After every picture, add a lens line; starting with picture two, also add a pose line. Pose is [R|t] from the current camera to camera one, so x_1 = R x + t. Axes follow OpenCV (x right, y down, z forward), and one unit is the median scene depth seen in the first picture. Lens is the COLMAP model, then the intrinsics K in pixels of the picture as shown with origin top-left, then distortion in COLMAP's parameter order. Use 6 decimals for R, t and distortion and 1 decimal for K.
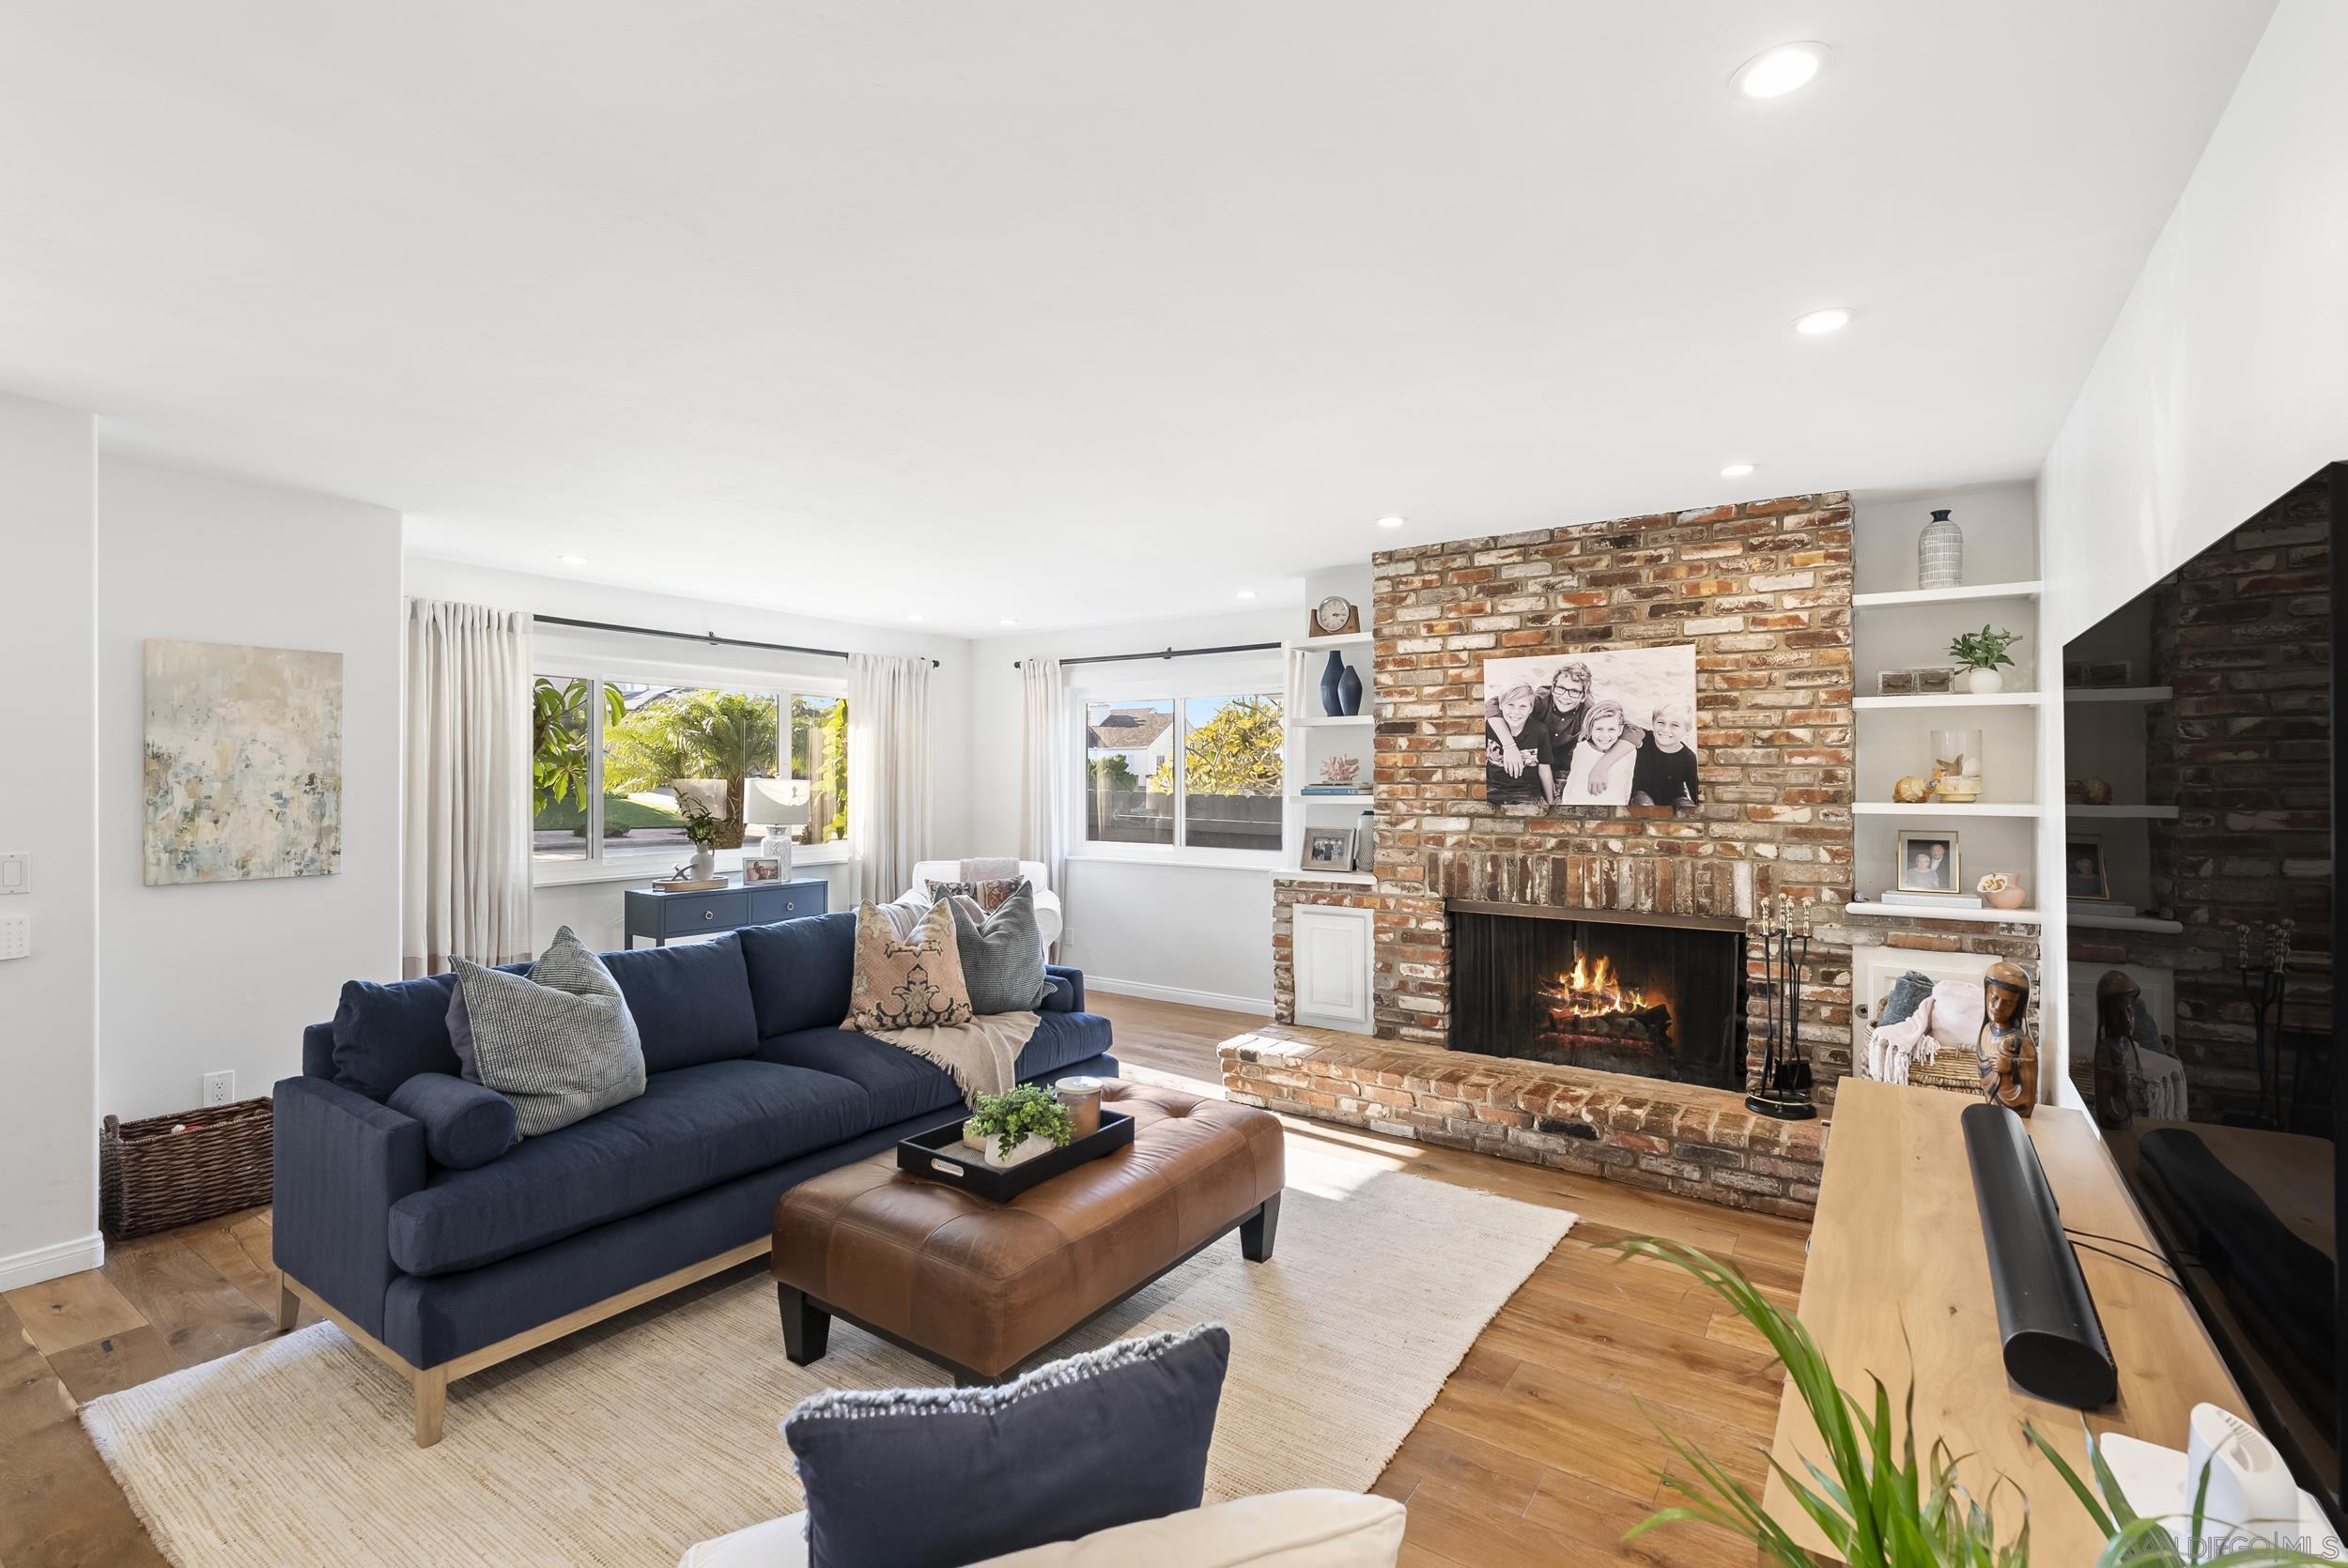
lens RADIAL K [[1058.8, 0, 1170.5], [0, 1058.8, 773.2], [0, 0, 1]] dist [-0.015115, 0.006094]
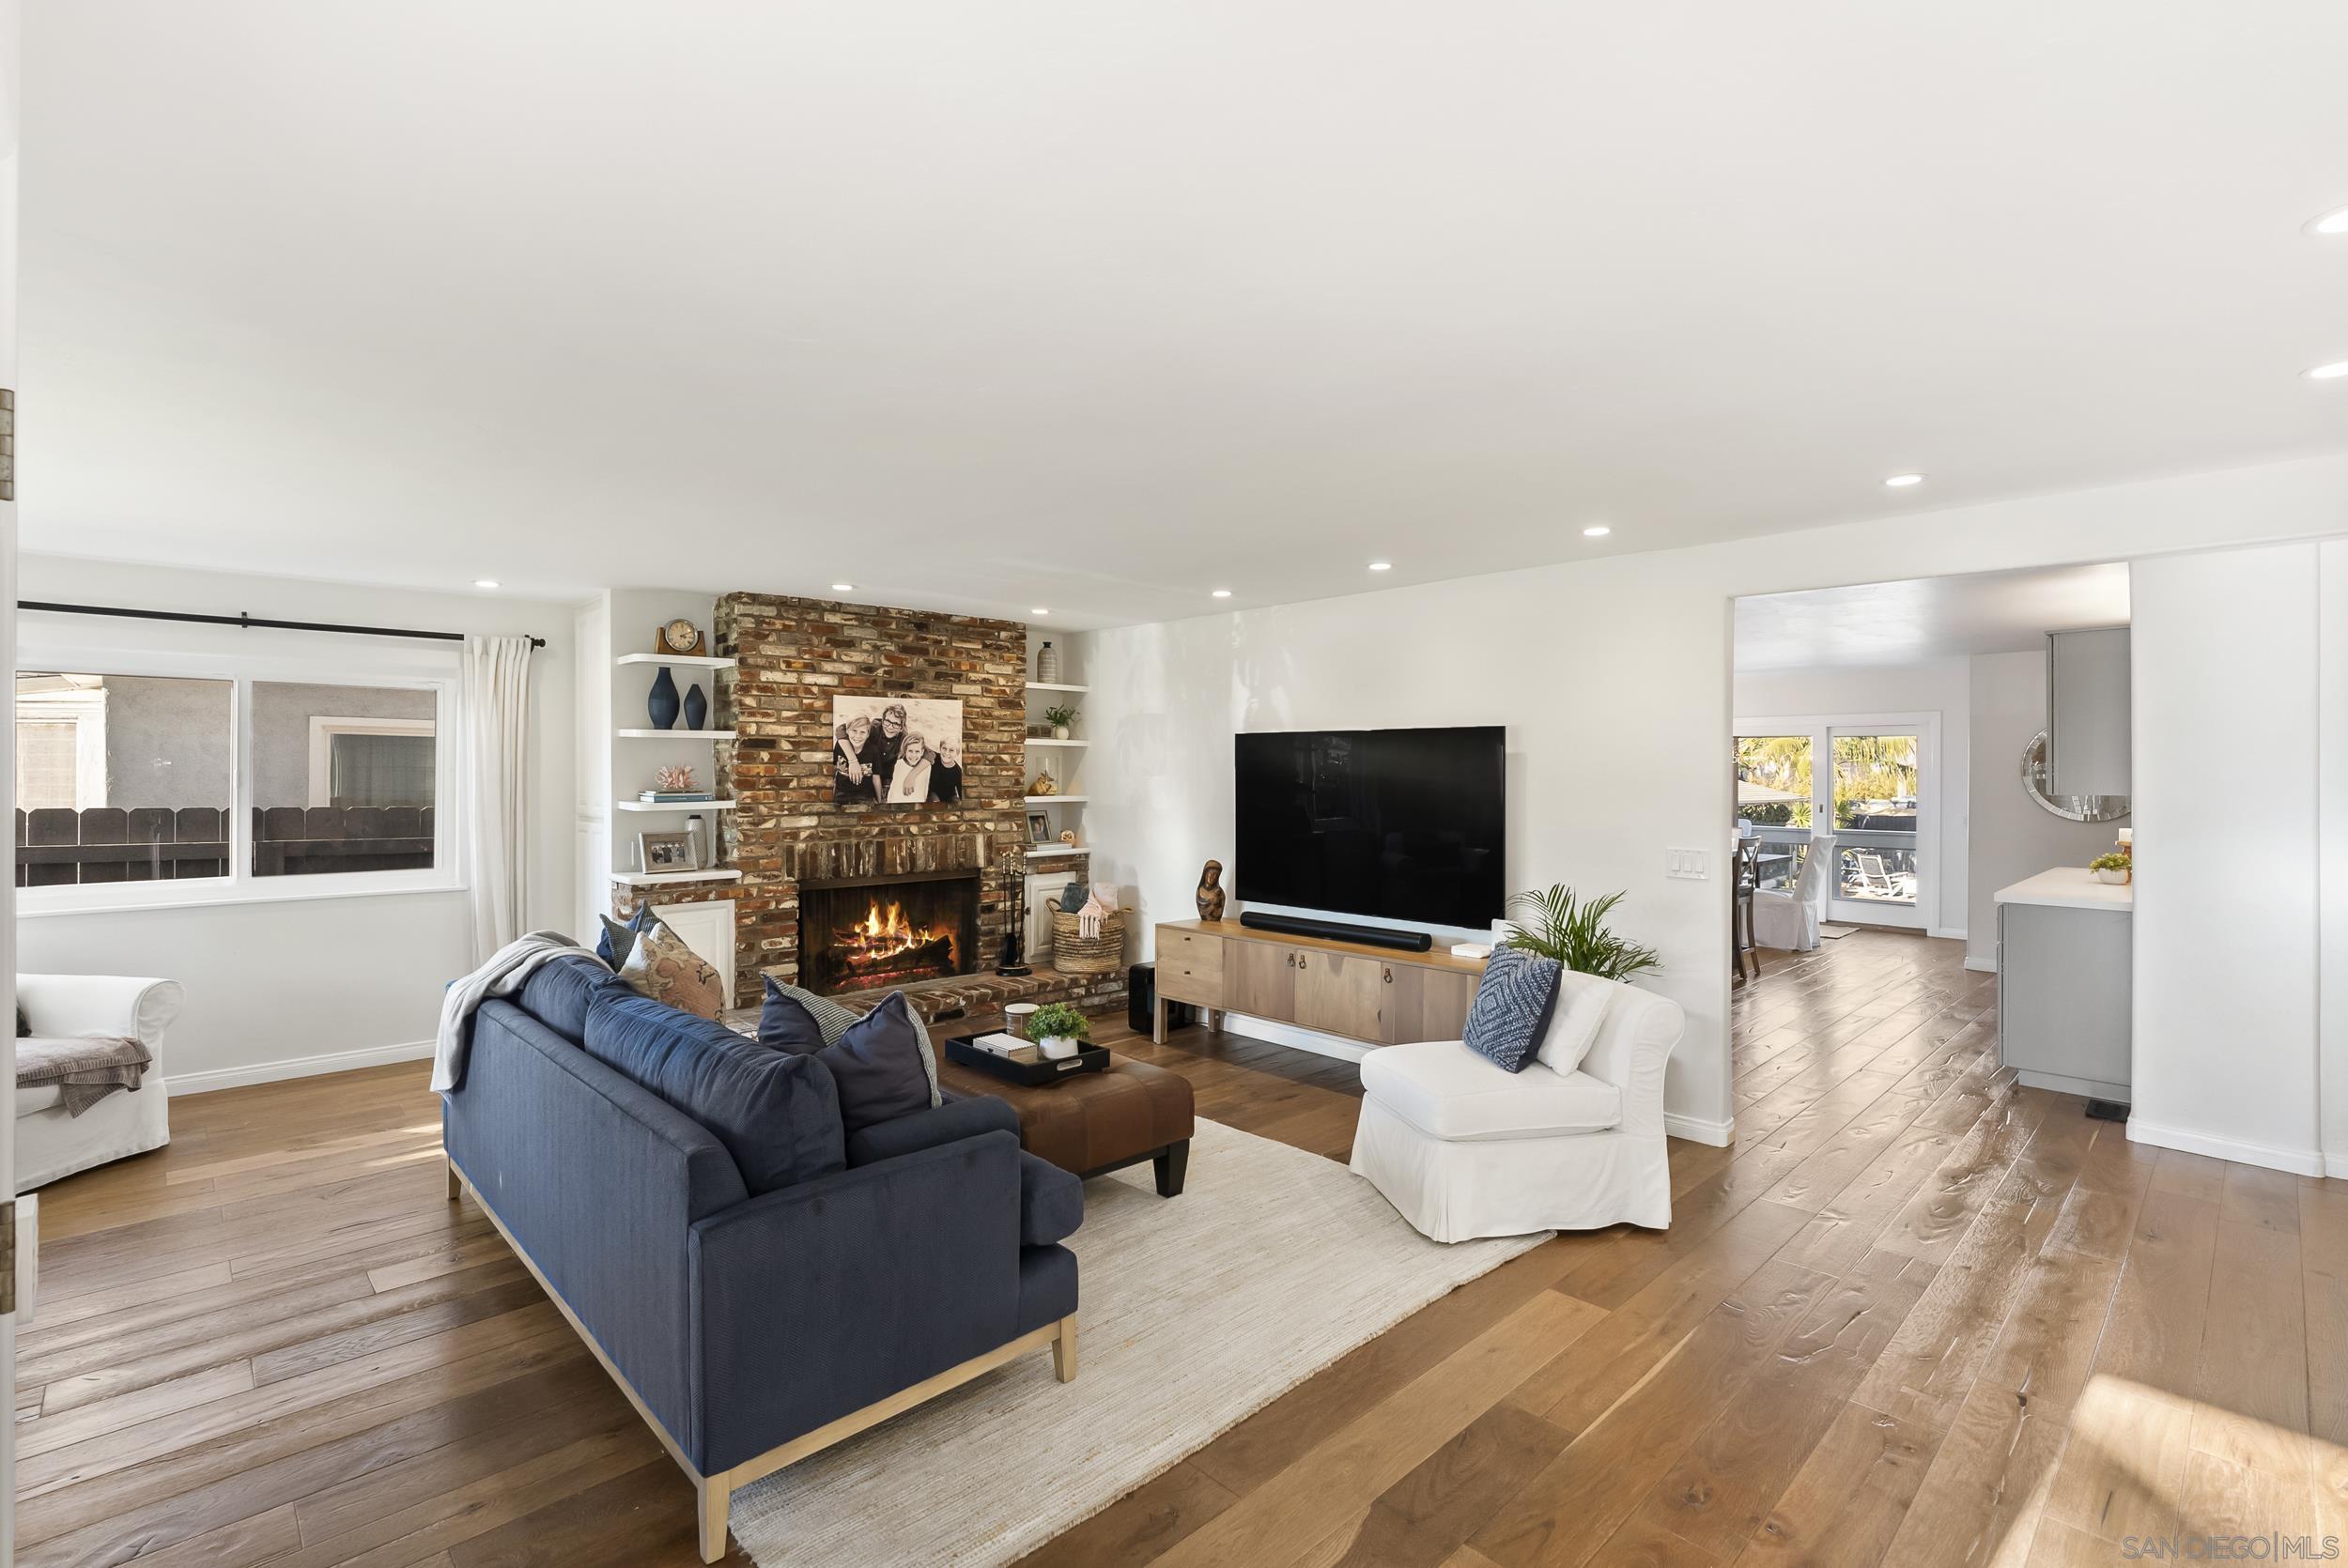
lens RADIAL K [[1058.8, 0, 1170.5], [0, 1058.8, 773.2], [0, 0, 1]] dist [-0.015115, 0.006094]
pose [[0.208215, -0.001189, 0.978082, -0.929042], [-0.003599, 0.999992, 0.001982, -0.014481], [-0.978076, -0.003933, 0.208209, 0.326763]]
